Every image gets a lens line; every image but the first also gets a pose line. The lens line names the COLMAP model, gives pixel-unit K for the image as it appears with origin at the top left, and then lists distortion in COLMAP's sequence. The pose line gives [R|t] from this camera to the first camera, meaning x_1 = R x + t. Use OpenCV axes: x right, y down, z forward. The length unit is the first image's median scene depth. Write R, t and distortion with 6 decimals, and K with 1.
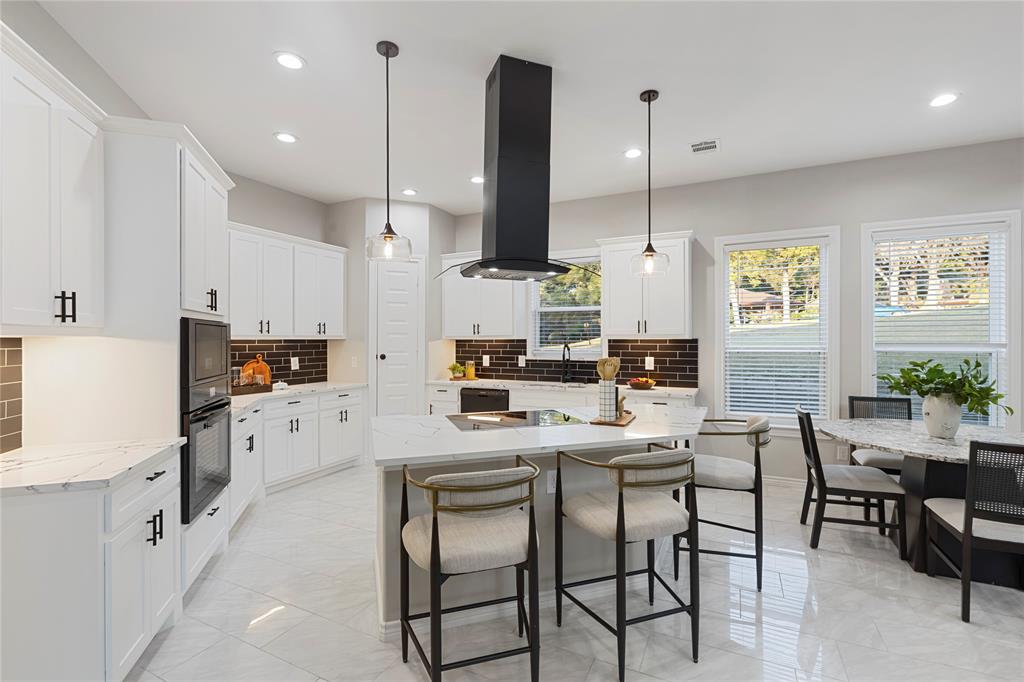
lens RADIAL K [[464.2, 0, 512.0], [0, 464.2, 341.0], [0, 0, 1]] dist [0.001541, -0.000599]
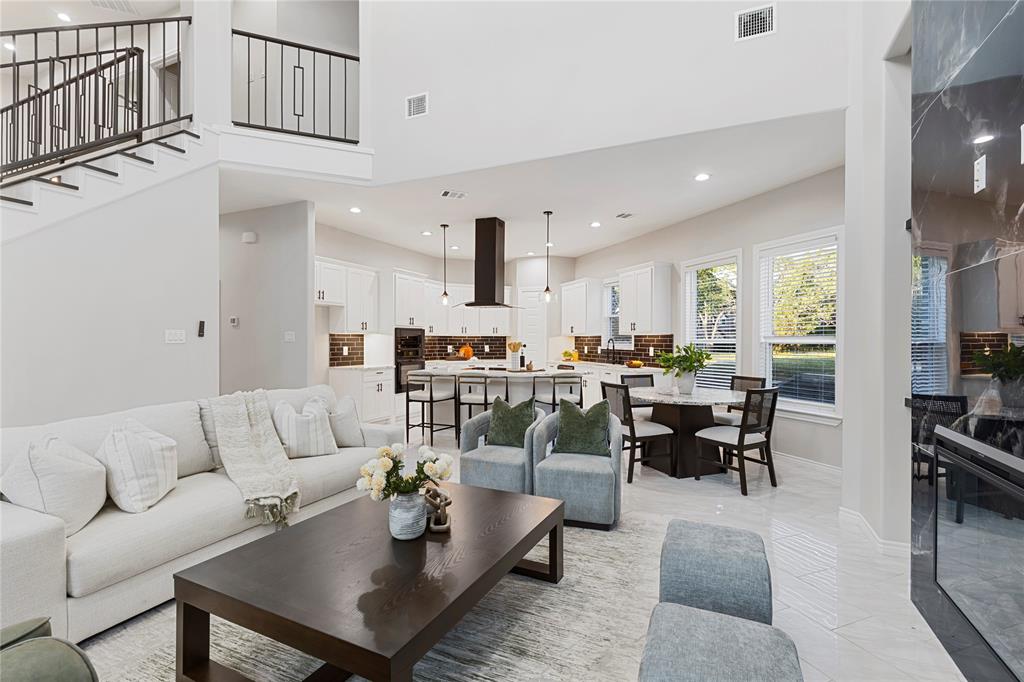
lens RADIAL K [[464.2, 0, 512.0], [0, 464.2, 341.0], [0, 0, 1]] dist [0.001541, -0.000599]
pose [[0.726317, 0.004007, -0.687348, 0.973949], [-0.004697, 0.999989, 0.000867, 0.015399], [0.687343, 0.002599, 0.726328, -0.351357]]
